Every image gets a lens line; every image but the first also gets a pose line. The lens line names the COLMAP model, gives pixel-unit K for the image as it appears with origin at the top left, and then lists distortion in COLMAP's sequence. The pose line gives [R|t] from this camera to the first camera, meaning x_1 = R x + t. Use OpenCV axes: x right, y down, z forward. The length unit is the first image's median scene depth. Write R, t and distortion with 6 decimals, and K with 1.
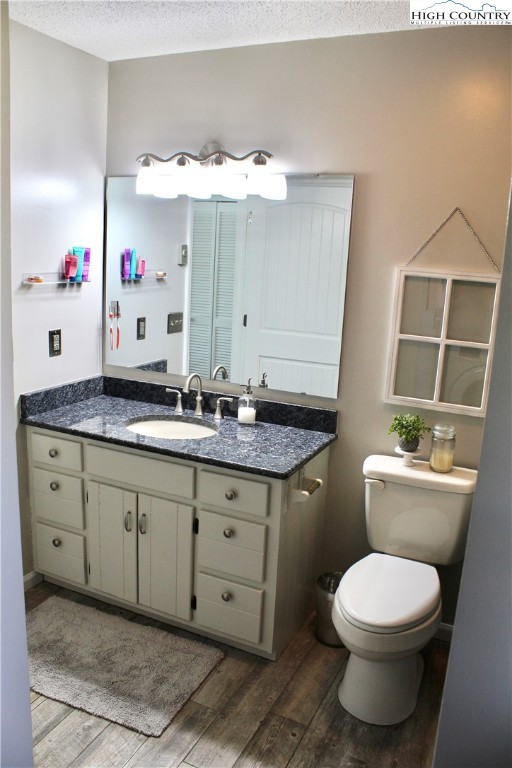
lens RADIAL K [[627.9, 0, 256.0], [0, 627.9, 384.0], [0, 0, 1]] dist [-0.184757, 0.181679]
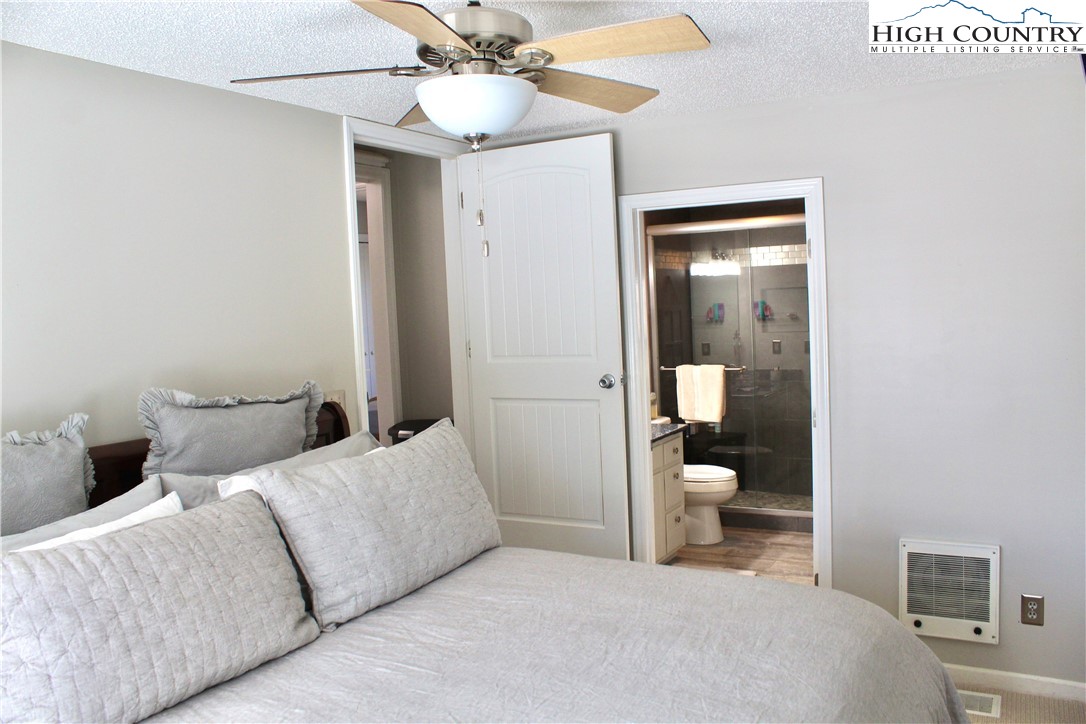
lens RADIAL K [[887.9, 0, 543.0], [0, 887.9, 362.0], [0, 0, 1]] dist [-0.184757, 0.181679]
pose [[0.082526, -0.118047, 0.989573, -2.246288], [0.257330, 0.961811, 0.093275, -0.338275], [-0.962793, 0.246949, 0.109751, 0.984479]]
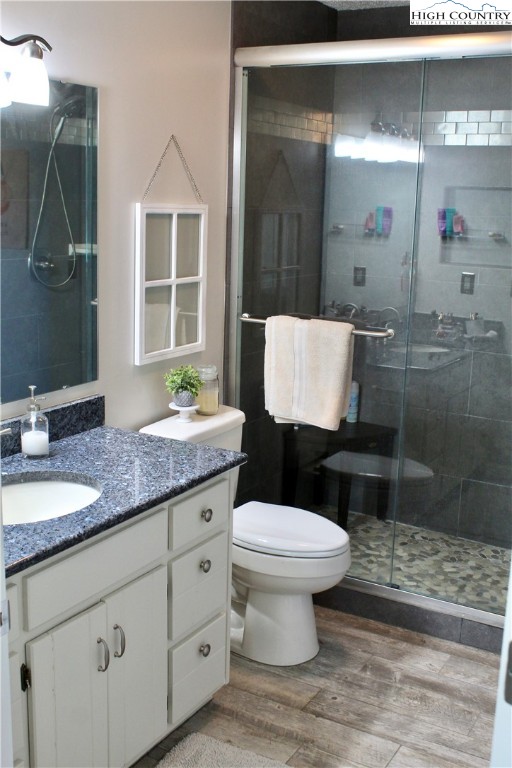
lens RADIAL K [[843.0, 0, 256.0], [0, 843.0, 384.0], [0, 0, 1]] dist [-0.068007, 0.011880]
pose [[0.096589, -0.258890, 0.961065, -0.948296], [0.189121, 0.952763, 0.237647, -0.201975], [-0.977192, 0.158803, 0.140988, 0.737397]]
